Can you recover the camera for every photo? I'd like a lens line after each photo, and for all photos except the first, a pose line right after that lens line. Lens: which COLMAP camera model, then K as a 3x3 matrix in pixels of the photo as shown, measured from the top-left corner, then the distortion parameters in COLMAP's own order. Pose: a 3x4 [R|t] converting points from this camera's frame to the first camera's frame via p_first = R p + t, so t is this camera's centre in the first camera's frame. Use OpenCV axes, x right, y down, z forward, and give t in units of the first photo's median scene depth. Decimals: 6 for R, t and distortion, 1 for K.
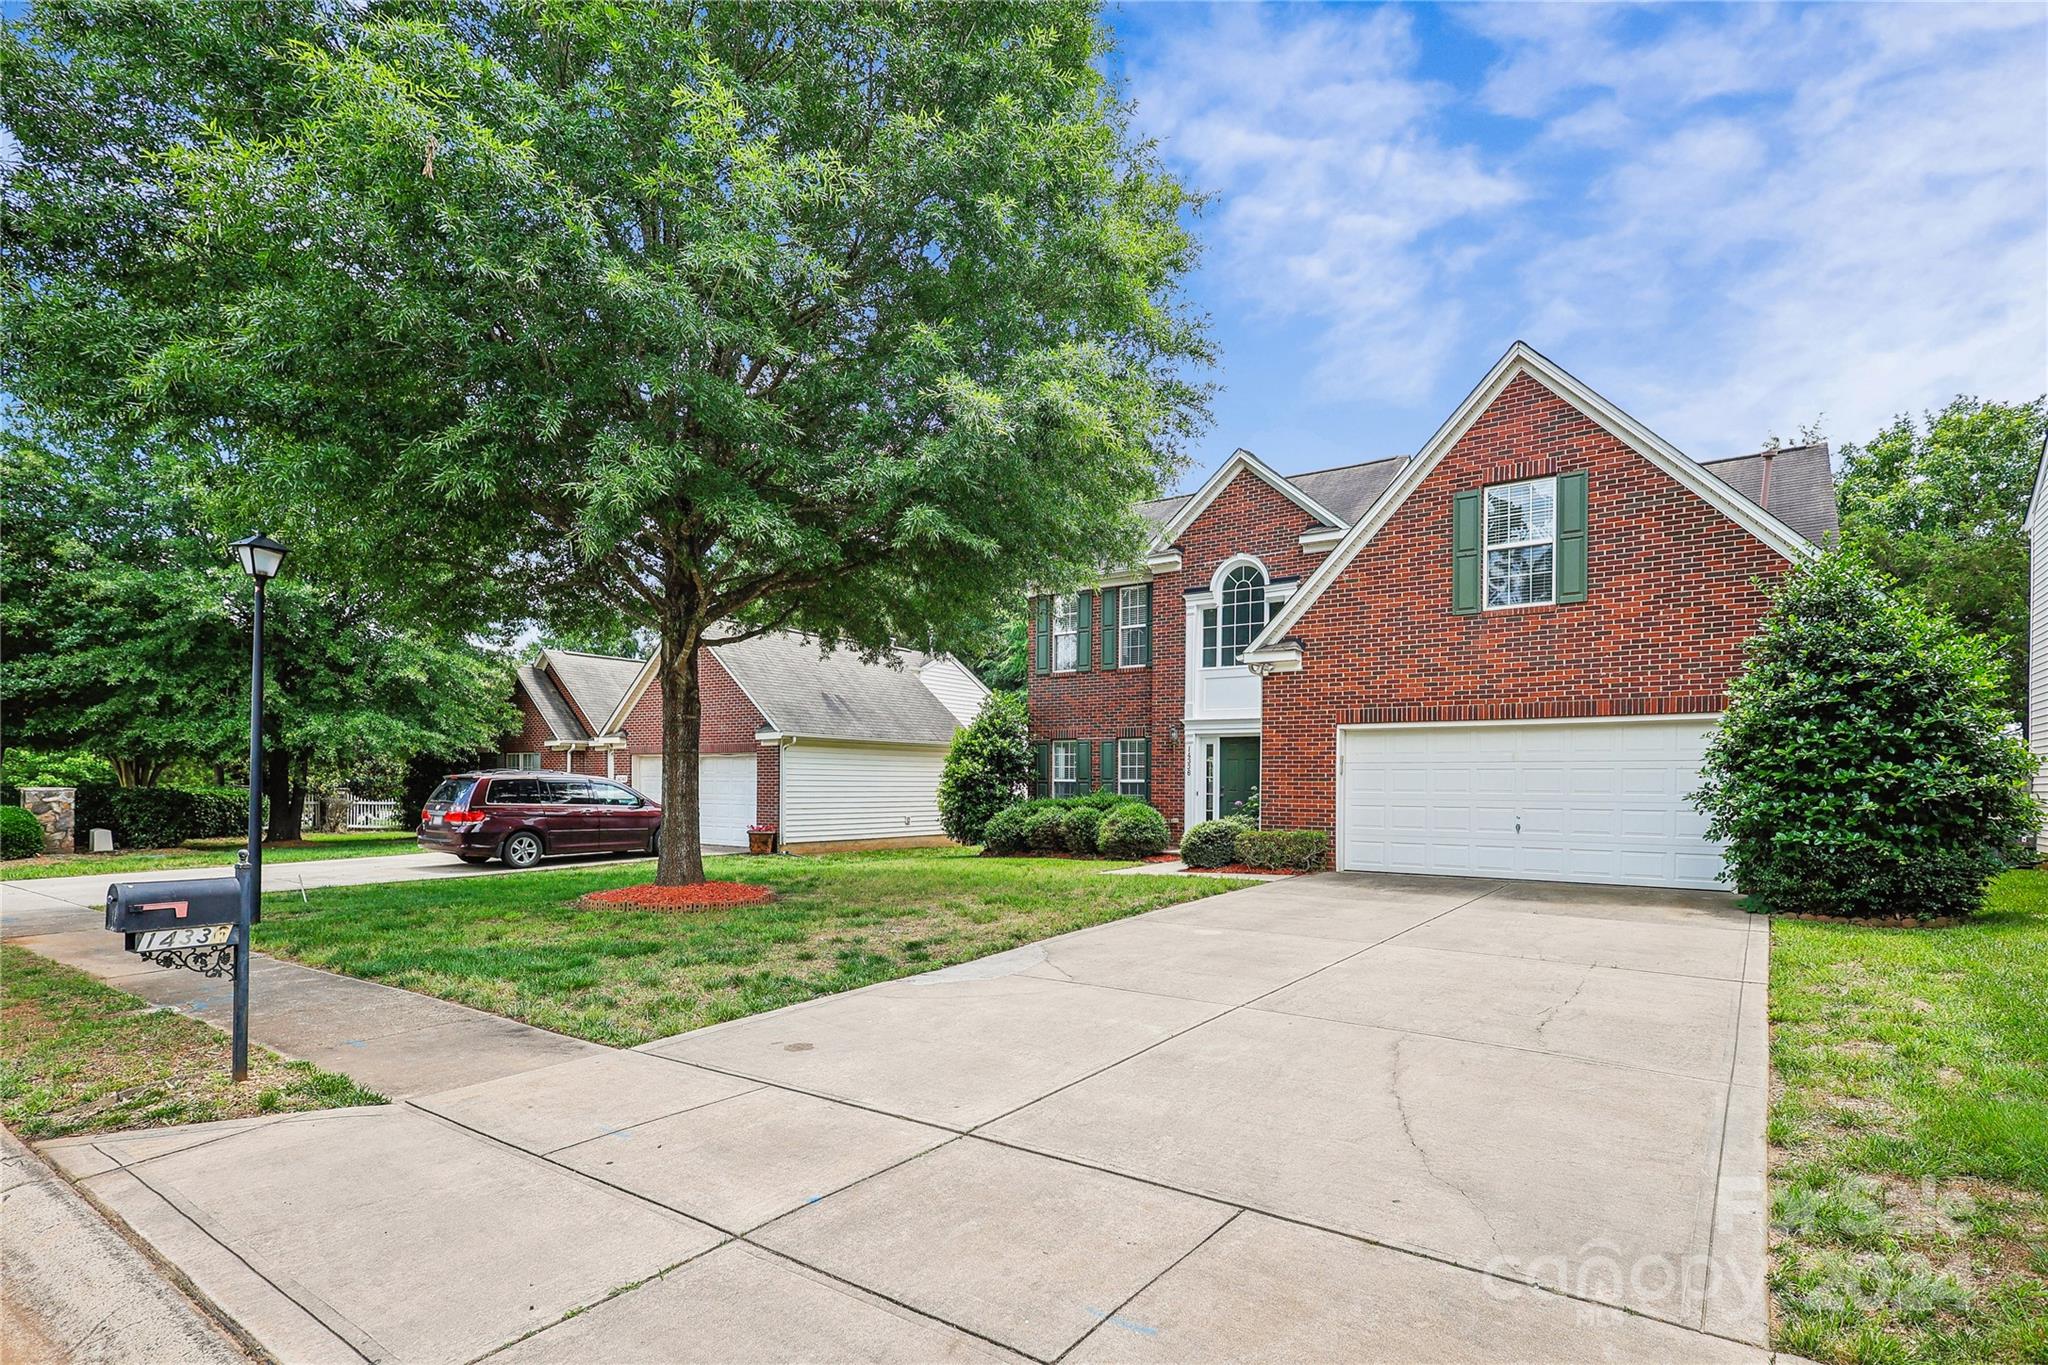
lens RADIAL K [[998.3, 0, 1030.0], [0, 998.3, 783.8], [0, 0, 1]] dist [0.000036, 0.000129]
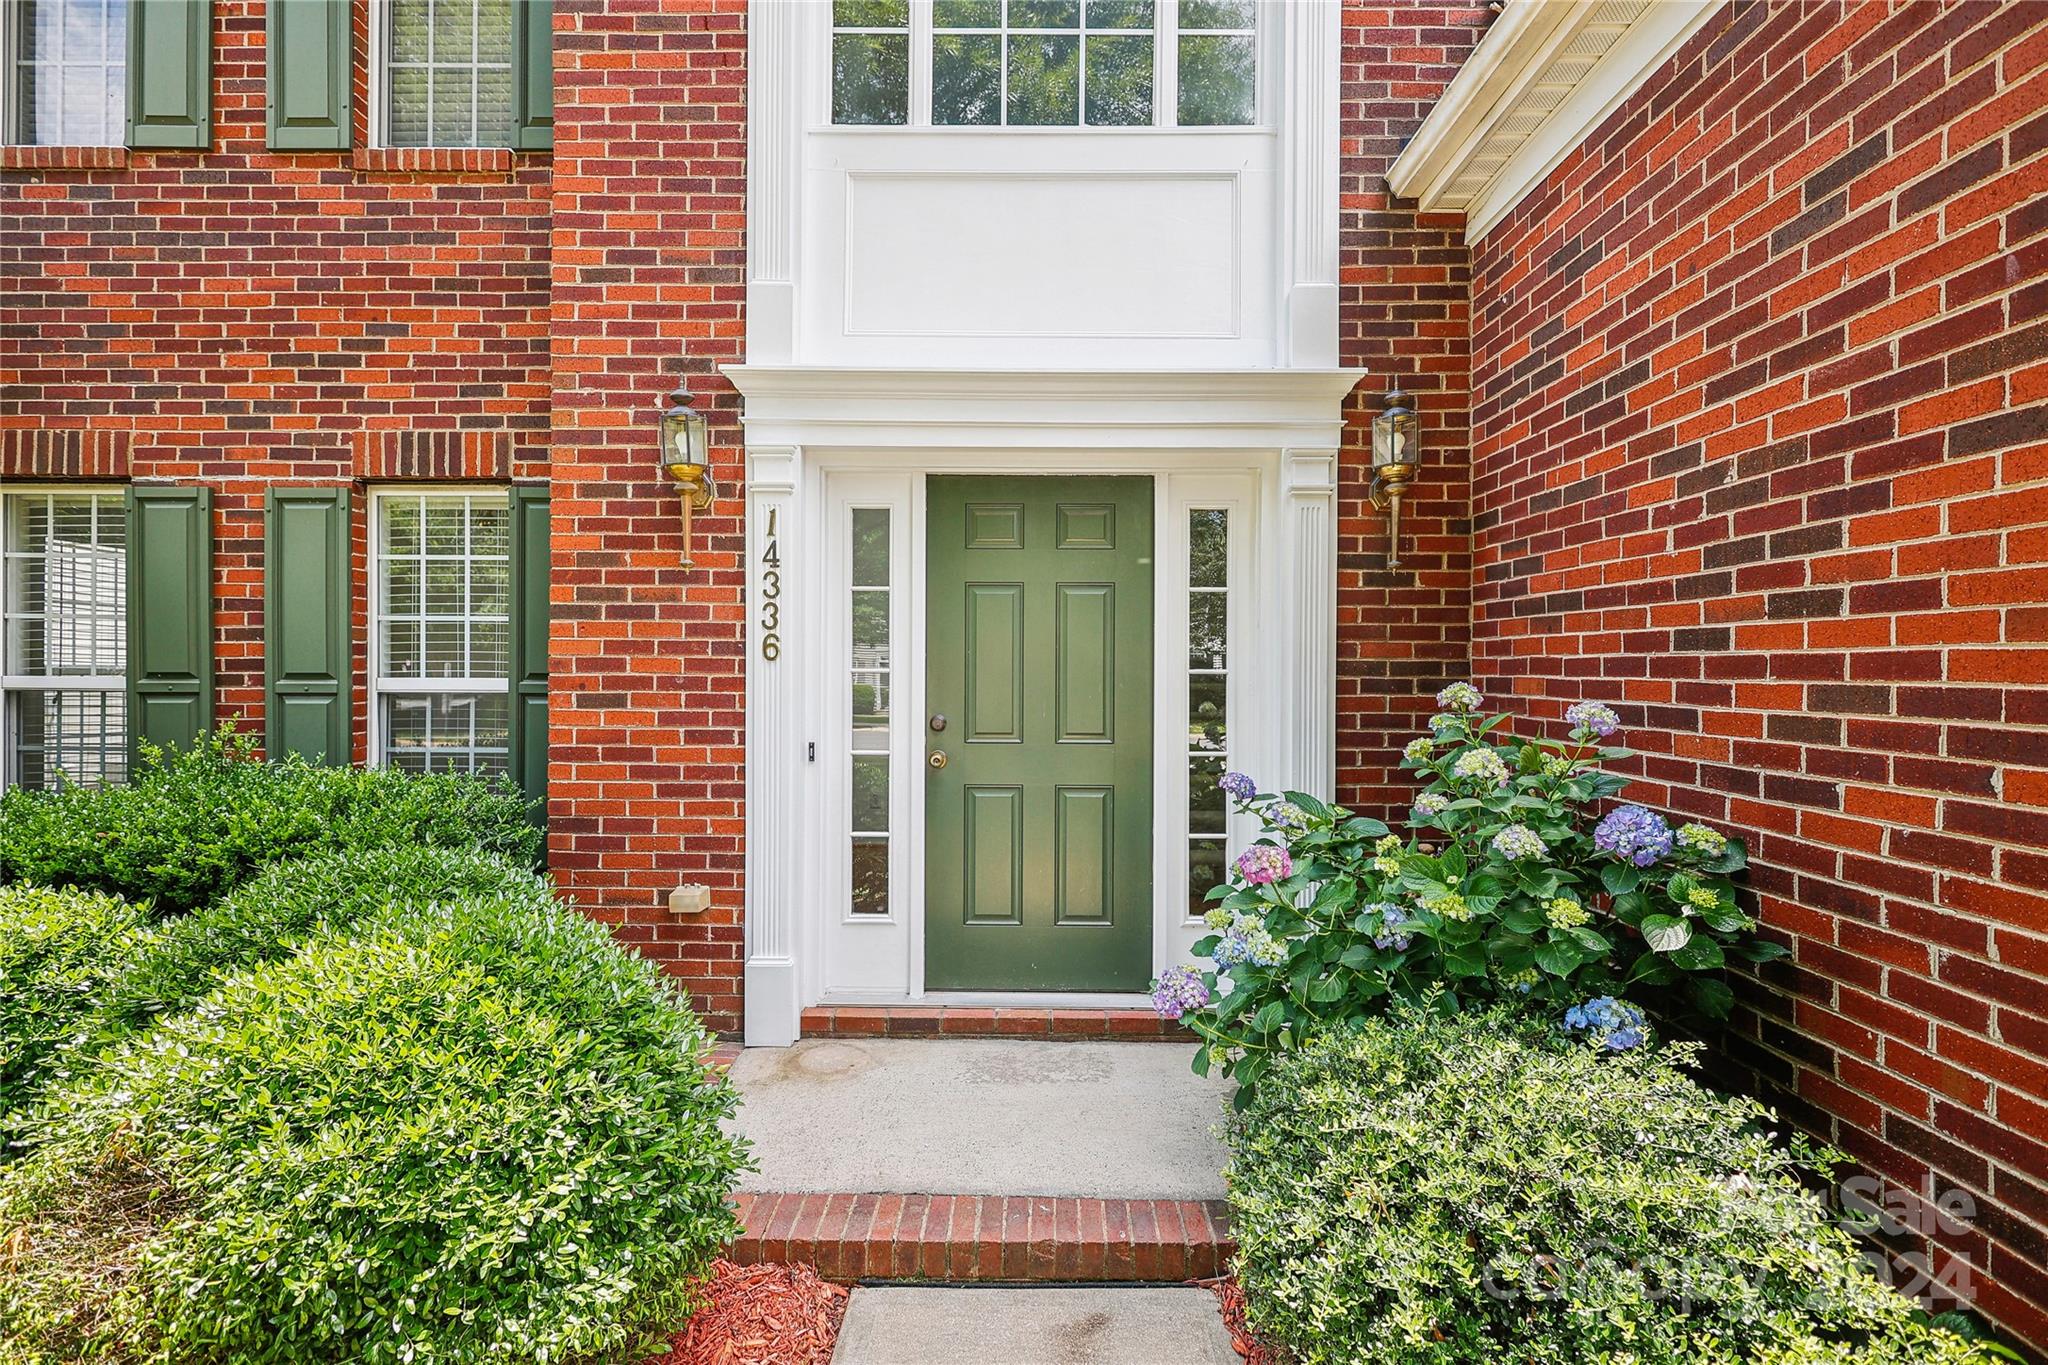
lens RADIAL K [[967.0, 0, 997.7], [0, 967.0, 676.6], [0, 0, 1]] dist [0.000395, 0.000756]
pose [[0.826923, -0.001594, 0.562312, 0.091797], [0.000289, 0.999997, 0.002409, -0.005957], [-0.562315, -0.001830, 0.826921, 0.828474]]
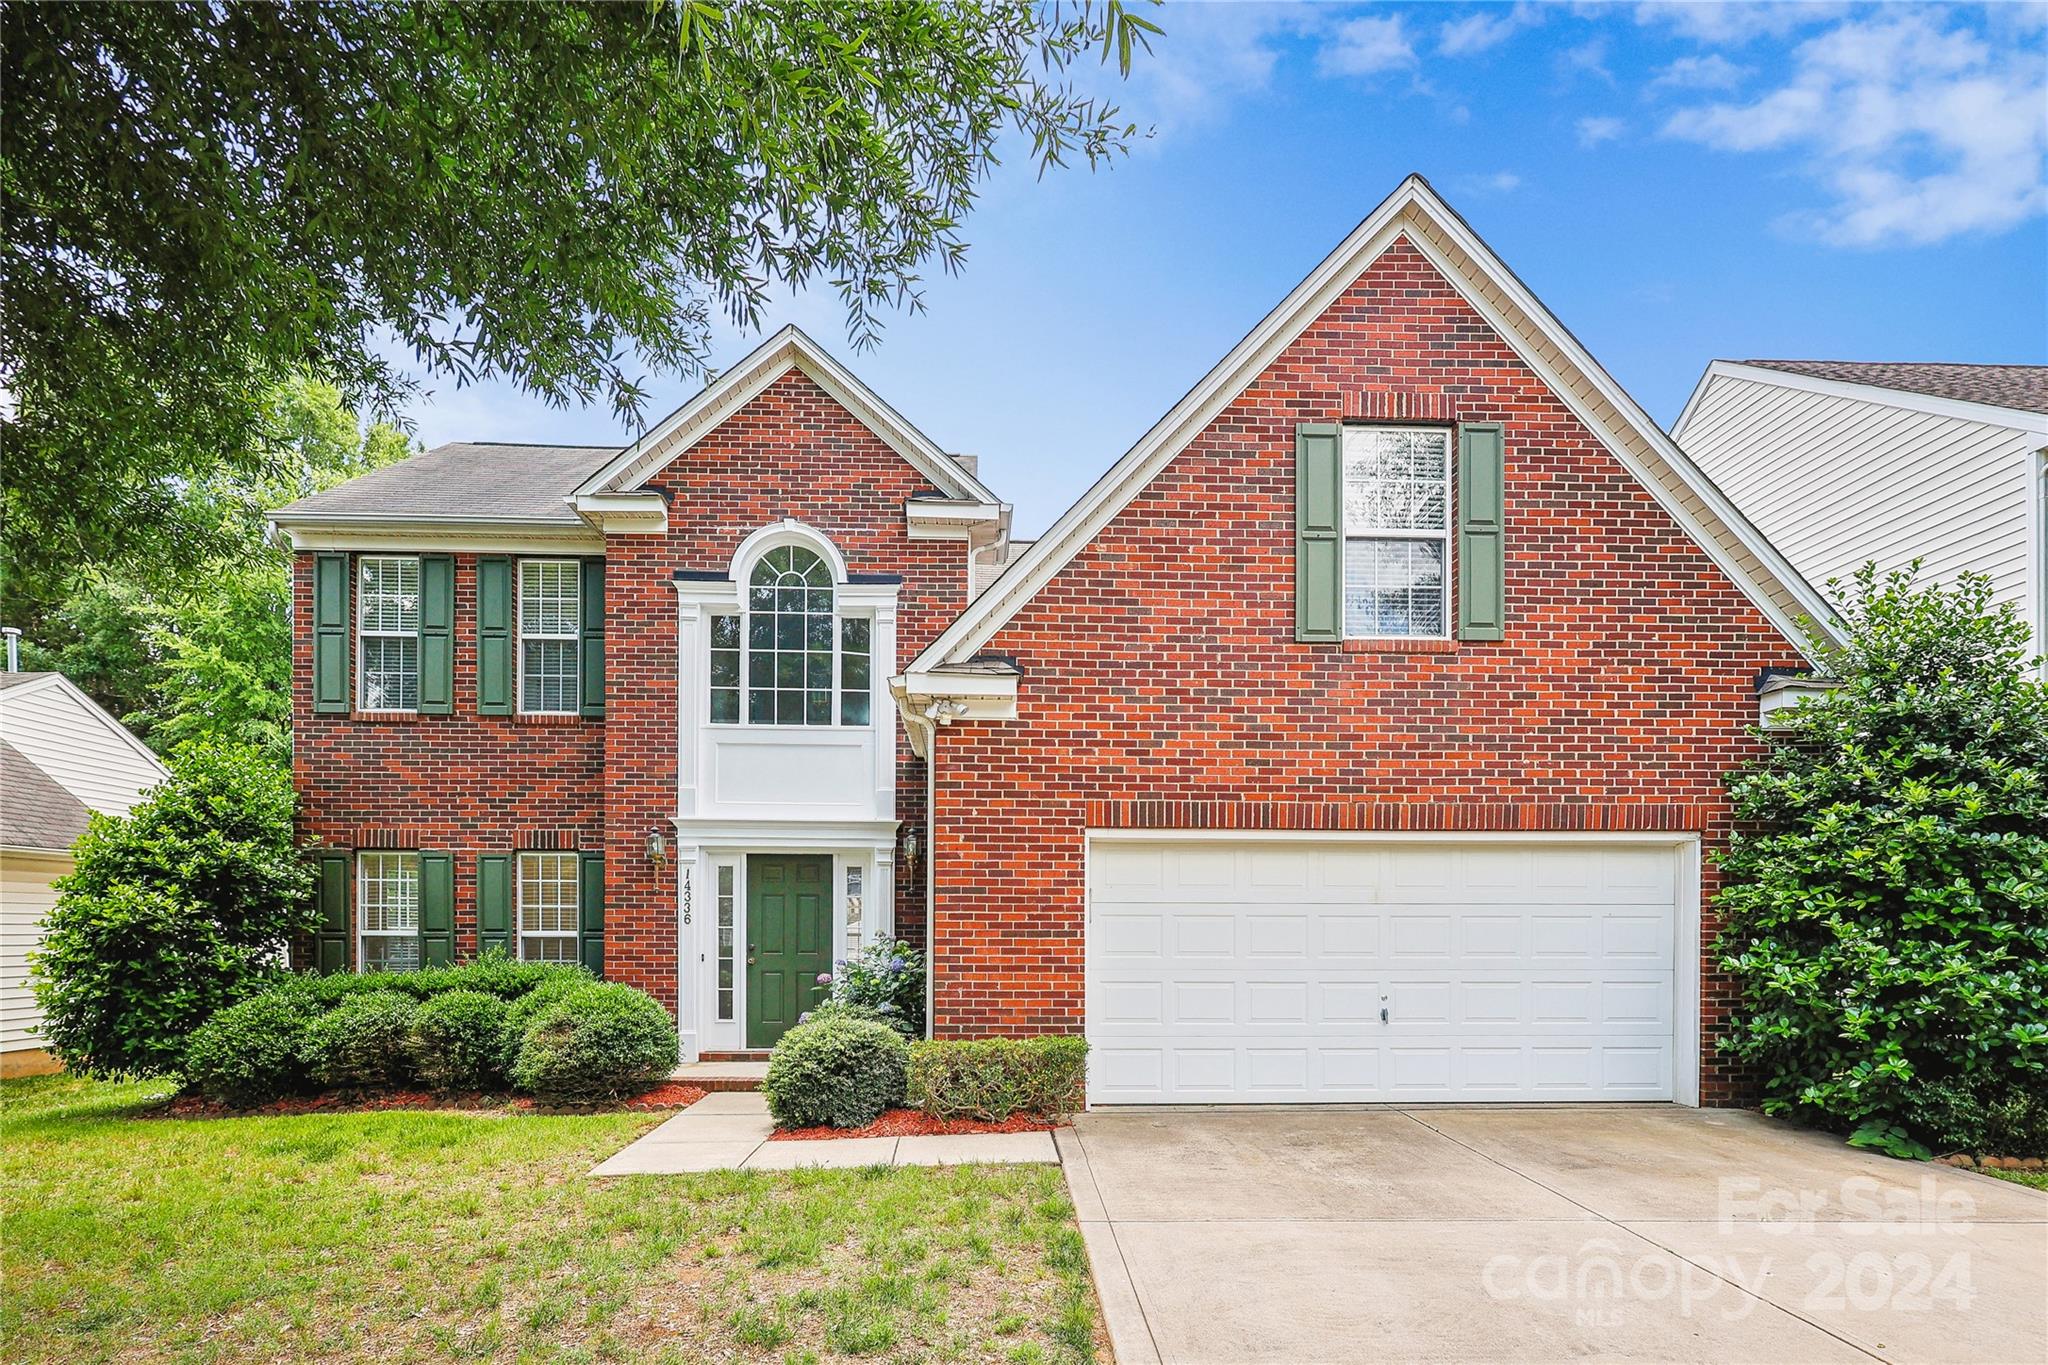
lens RADIAL K [[1031.7, 0, 1003.3], [0, 1031.7, 931.8], [0, 0, 1]] dist [0.000497, 0.000423]
pose [[0.785491, -0.003108, 0.618865, -0.047486], [0.002178, 0.999995, 0.002259, -0.005299], [-0.618869, -0.000426, 0.785494, 0.471710]]
